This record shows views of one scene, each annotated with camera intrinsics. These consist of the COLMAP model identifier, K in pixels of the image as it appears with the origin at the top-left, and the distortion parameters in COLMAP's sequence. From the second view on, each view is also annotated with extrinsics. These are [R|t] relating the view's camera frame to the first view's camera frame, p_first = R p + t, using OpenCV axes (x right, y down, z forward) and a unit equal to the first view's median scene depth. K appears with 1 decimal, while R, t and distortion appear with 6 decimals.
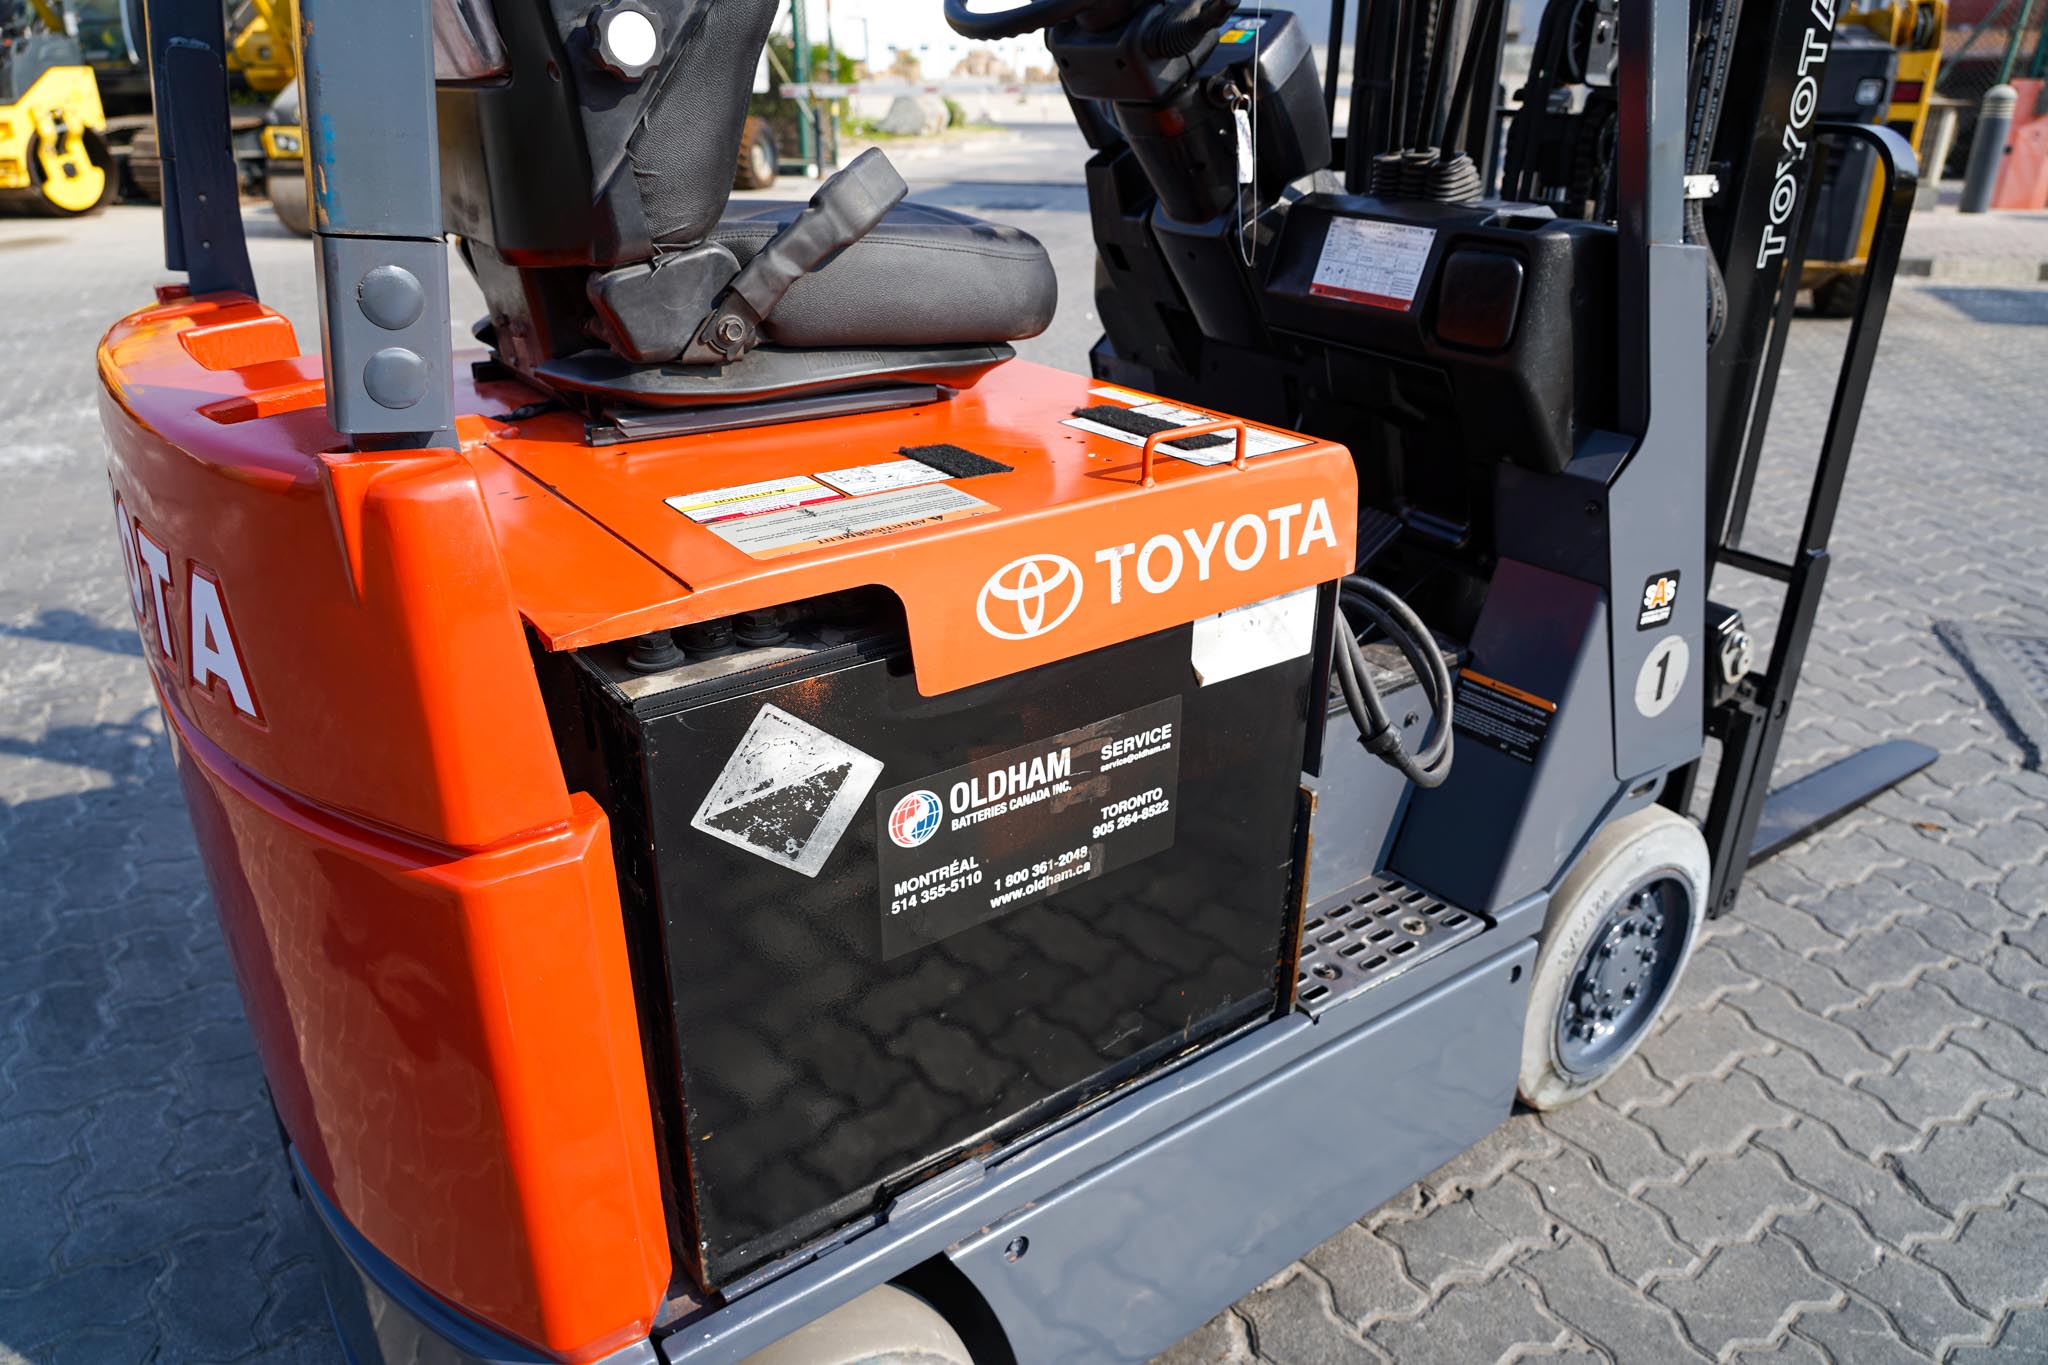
lens RADIAL K [[1384.5, 0, 1021.2], [0, 1384.5, 670.6], [0, 0, 1]] dist [-0.033260, 0.015987]
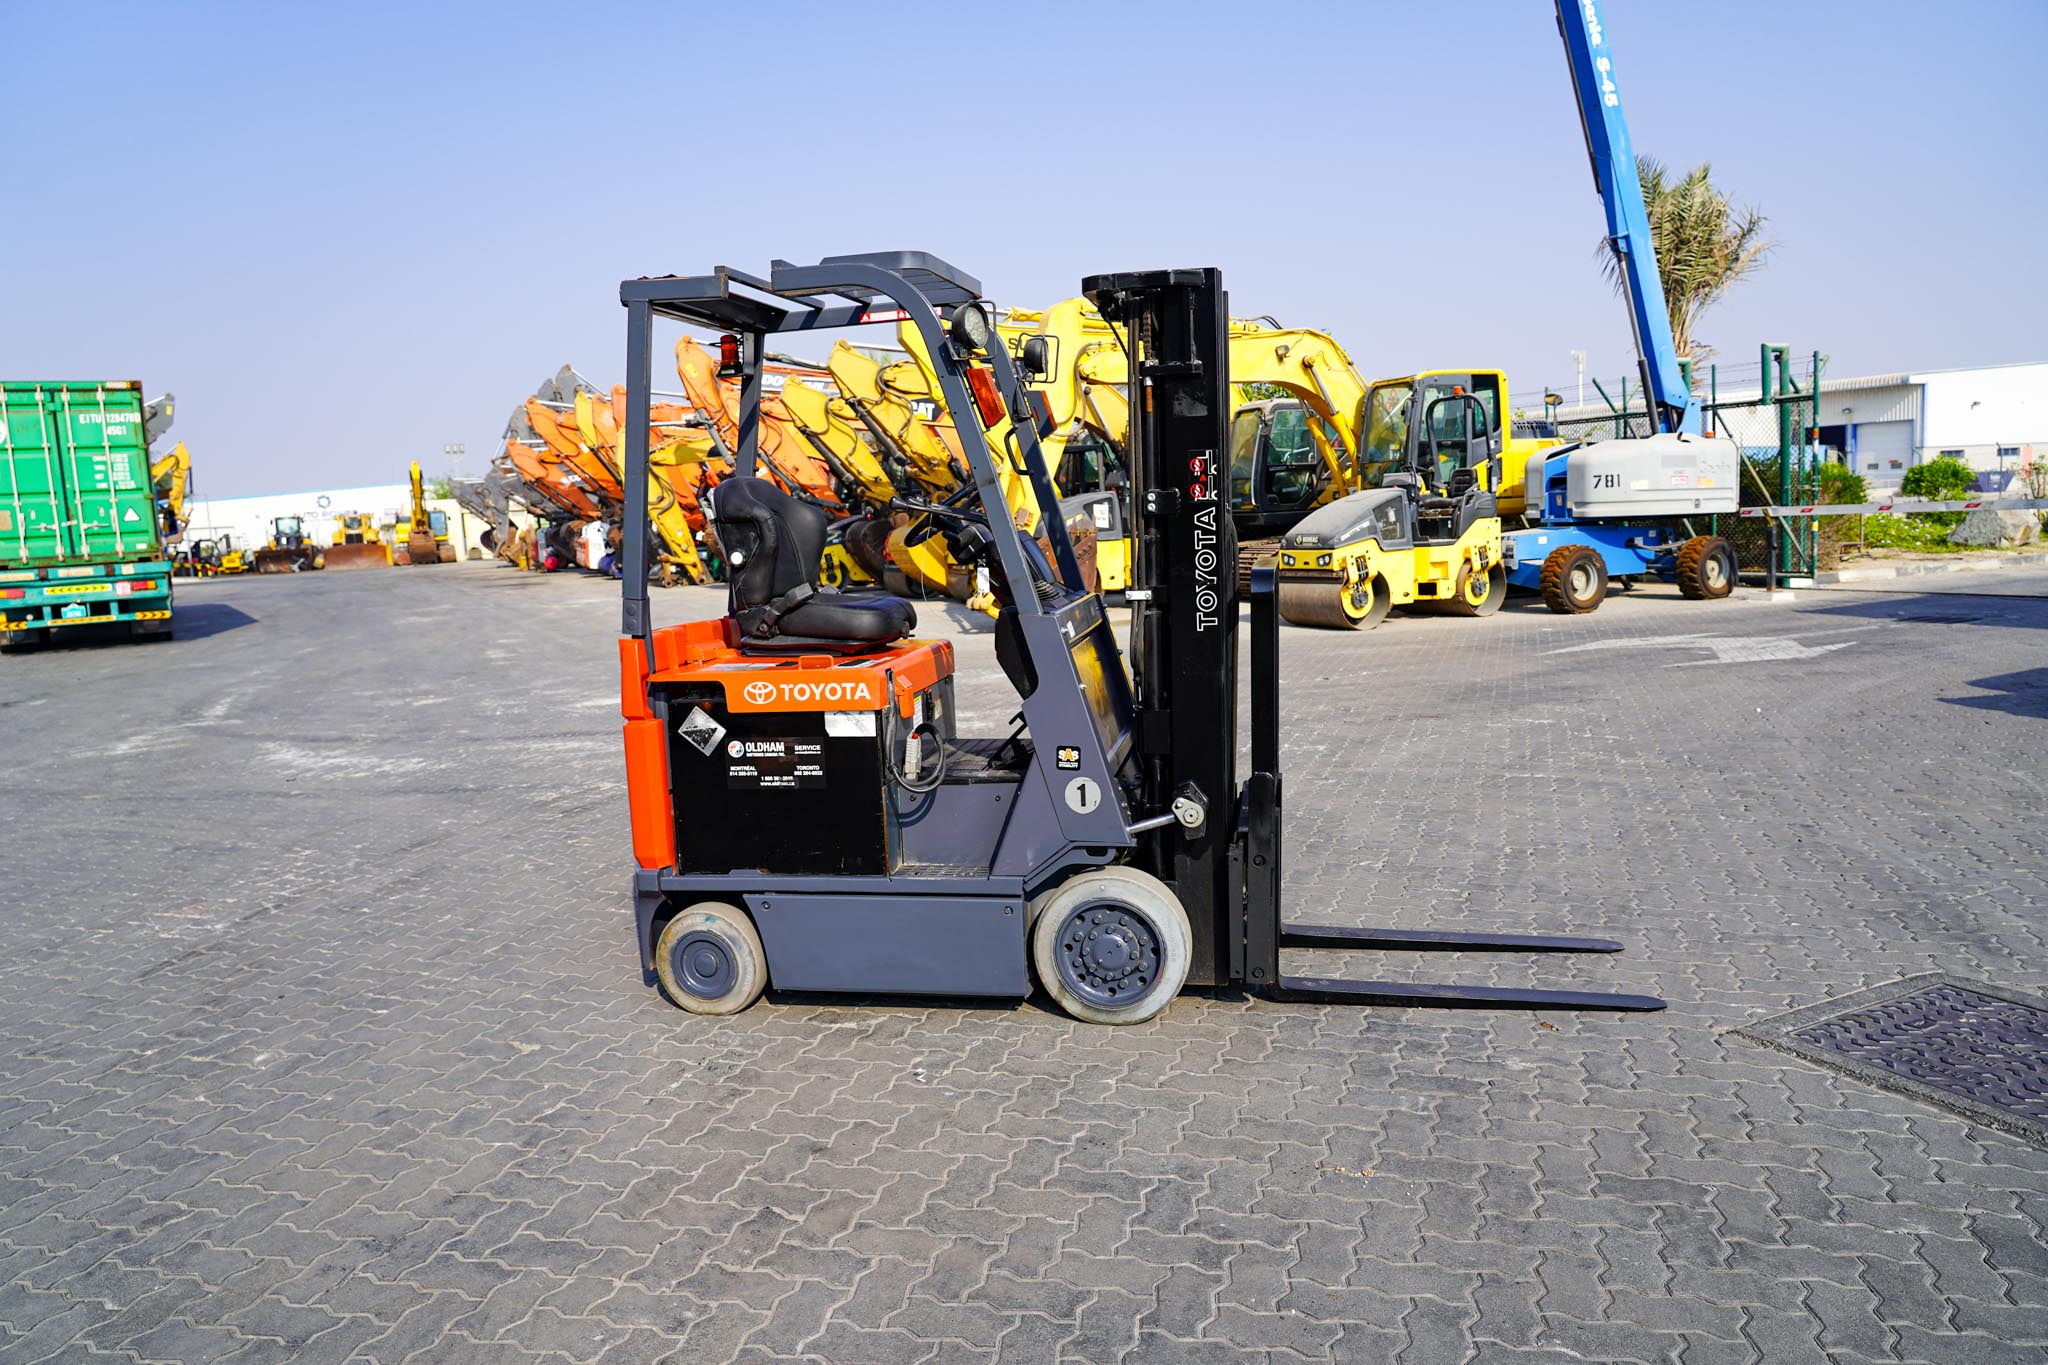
lens RADIAL K [[1384.5, 0, 1021.2], [0, 1384.5, 670.6], [0, 0, 1]] dist [-0.033260, 0.015987]
pose [[0.686006, 0.051333, -0.725783, 2.500435], [-0.250588, 0.953150, -0.169441, 0.271459], [0.683082, 0.298111, 0.666730, -0.830333]]
